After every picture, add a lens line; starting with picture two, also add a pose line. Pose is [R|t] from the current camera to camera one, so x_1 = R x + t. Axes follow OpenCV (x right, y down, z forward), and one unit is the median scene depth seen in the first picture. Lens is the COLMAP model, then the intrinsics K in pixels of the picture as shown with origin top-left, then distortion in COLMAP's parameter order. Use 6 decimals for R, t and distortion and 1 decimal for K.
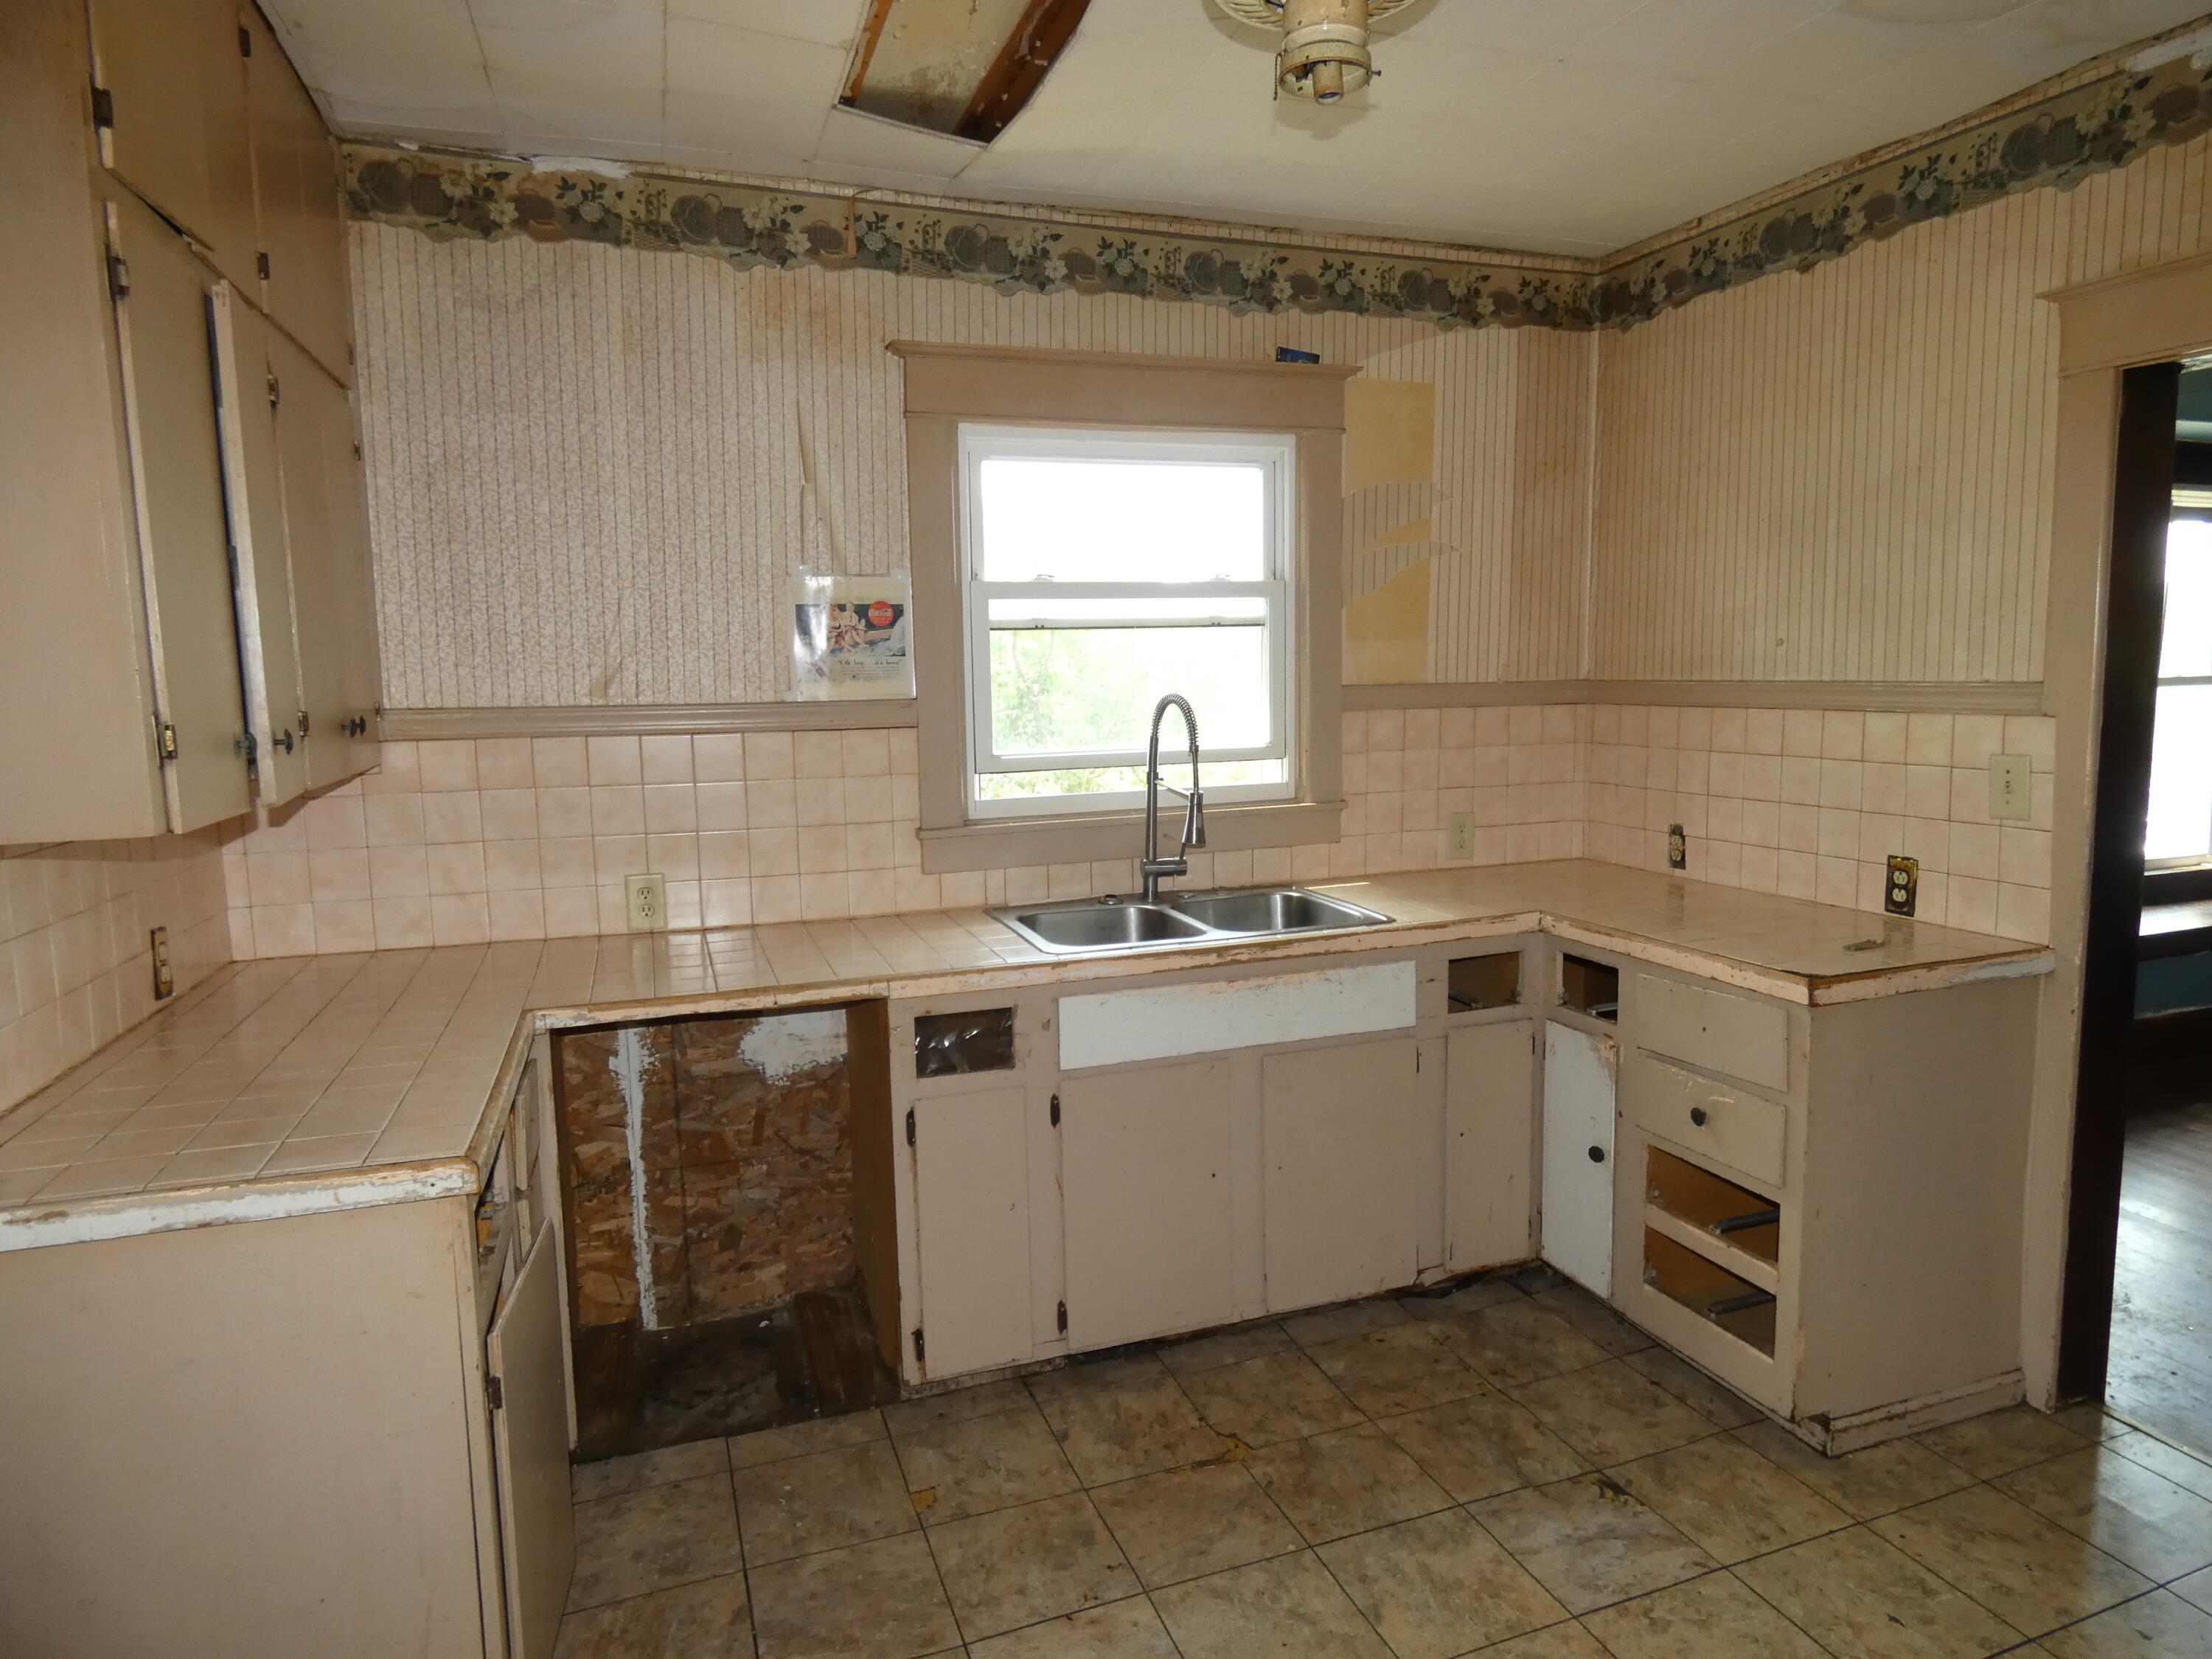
lens RADIAL K [[1331.2, 0, 1106.2], [0, 1331.2, 838.5], [0, 0, 1]] dist [-0.004294, -0.005731]
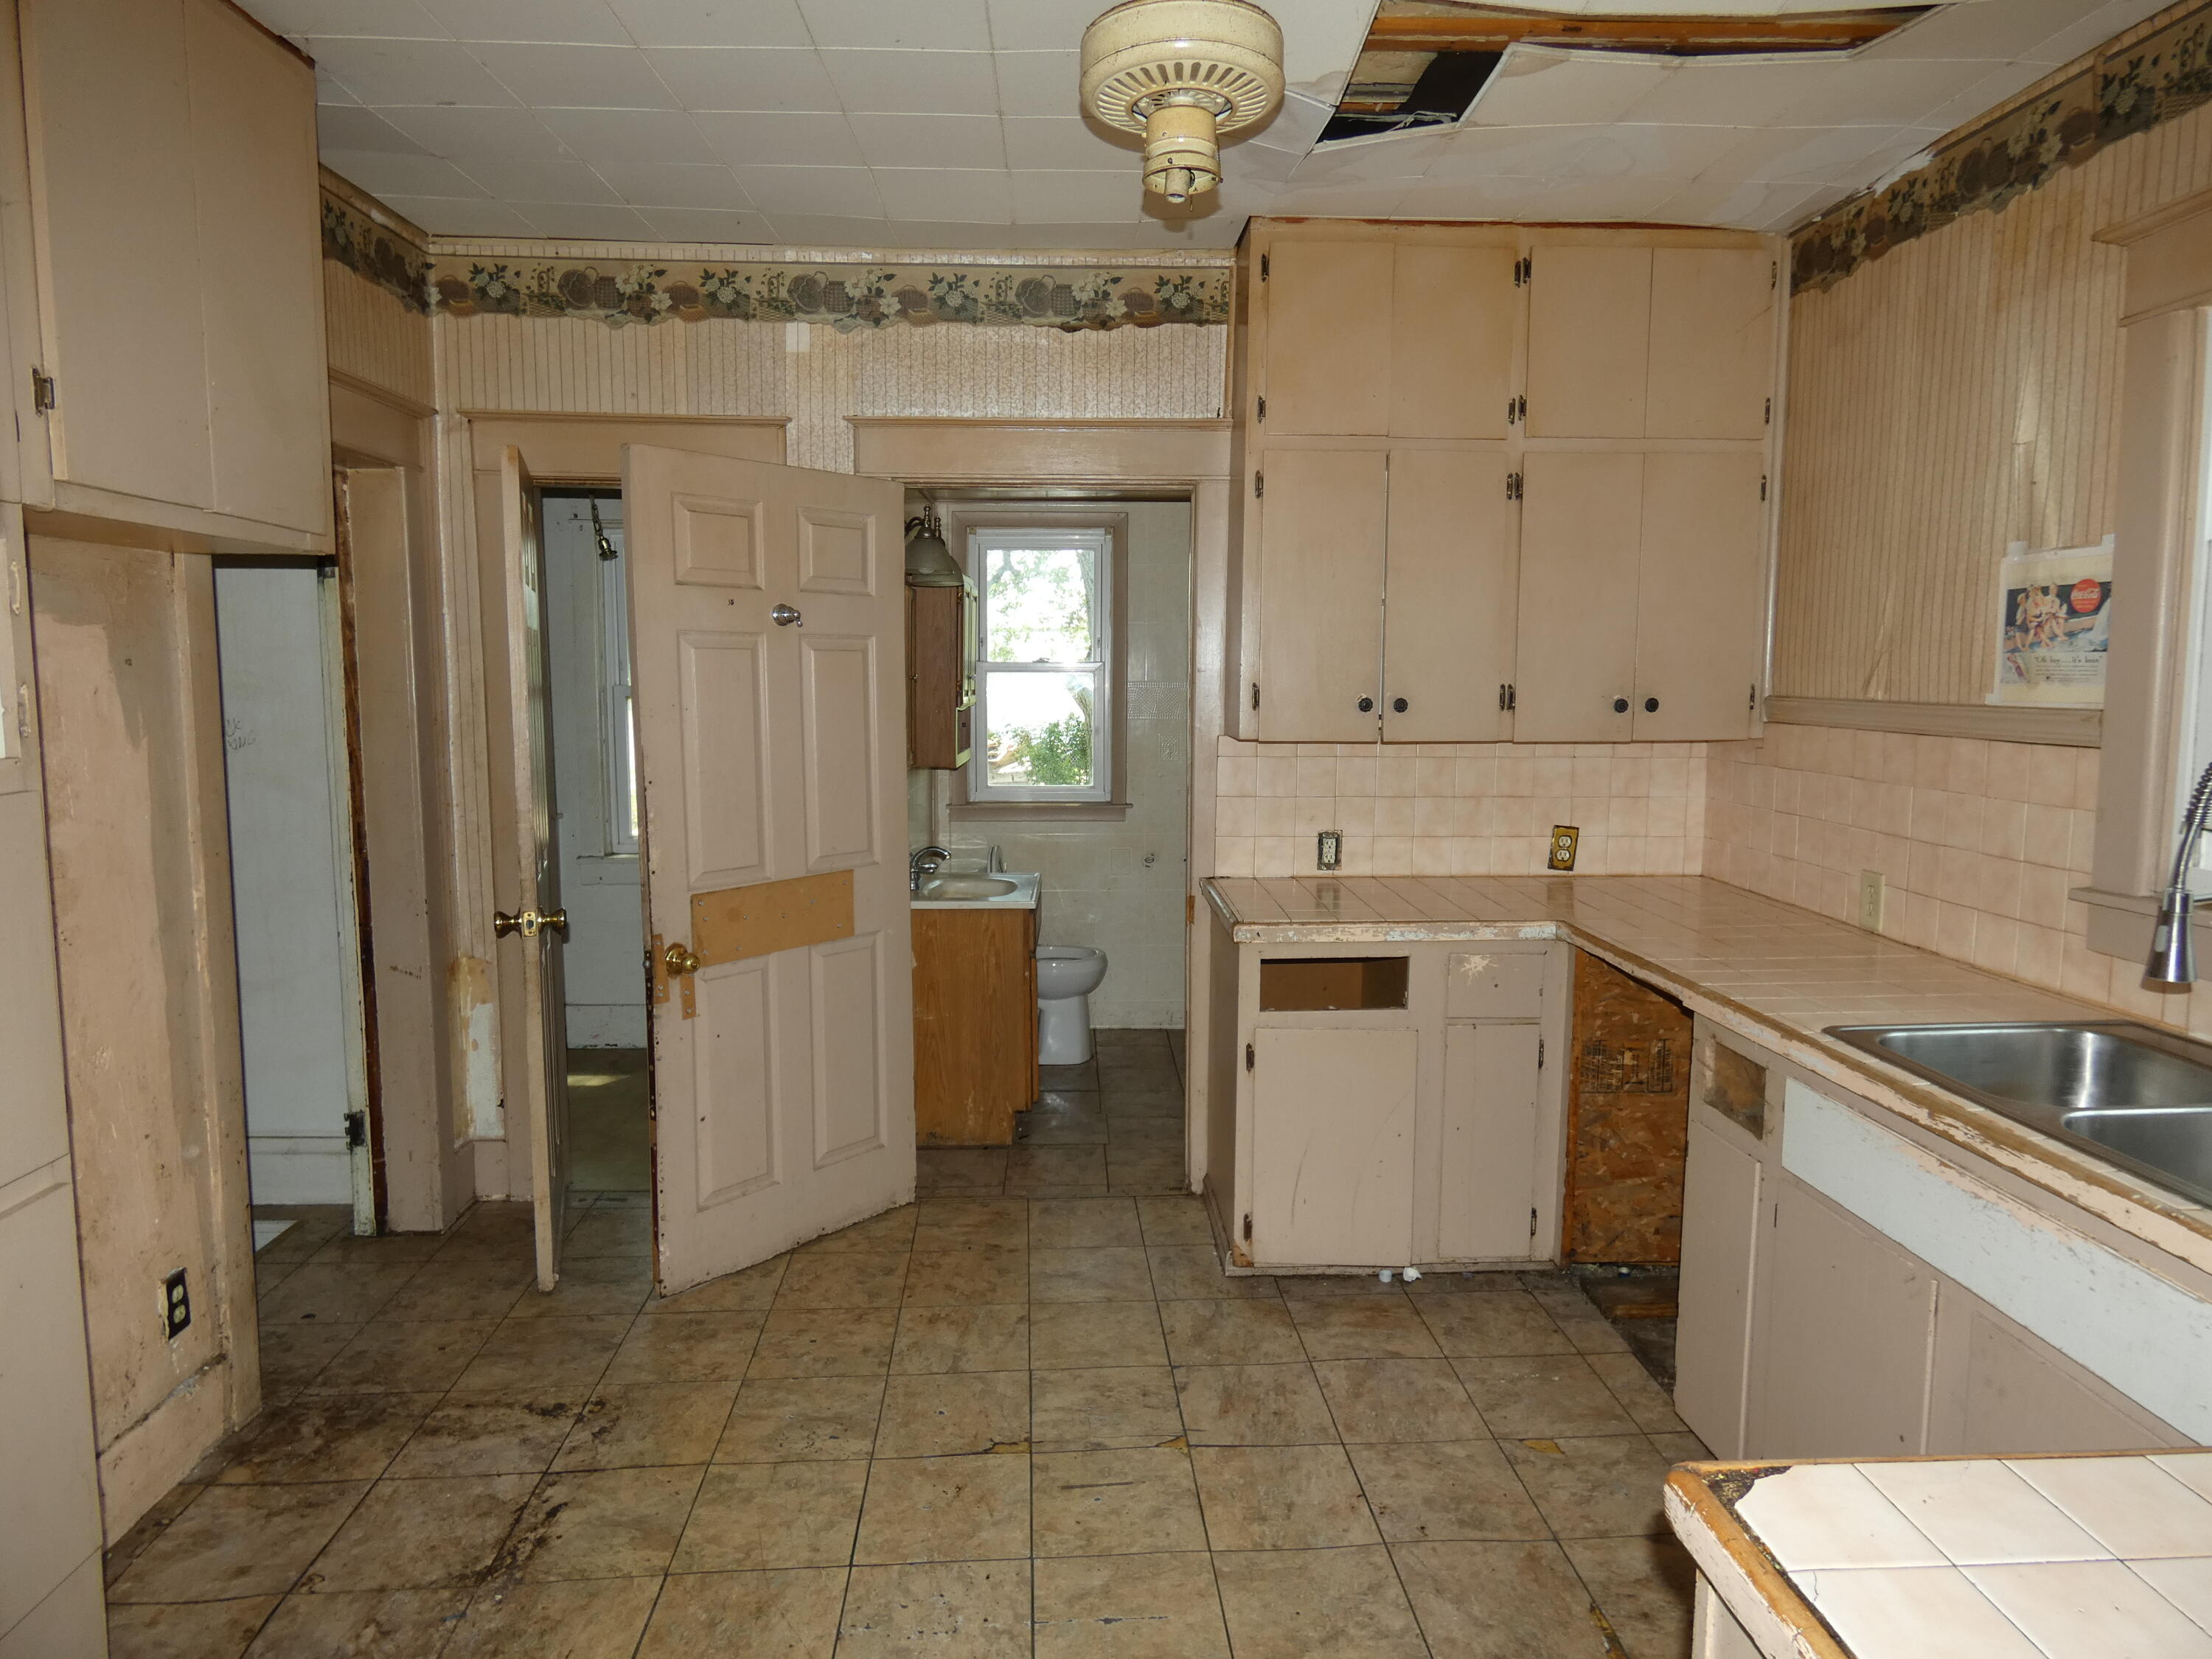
lens RADIAL K [[1331.2, 0, 1102.7], [0, 1331.2, 812.2], [0, 0, 1]] dist [-0.004294, -0.005731]
pose [[-0.296098, 0.119434, -0.947661, 0.797860], [-0.114449, 0.980567, 0.159341, -0.114189], [0.948276, 0.155639, -0.276675, 0.764709]]
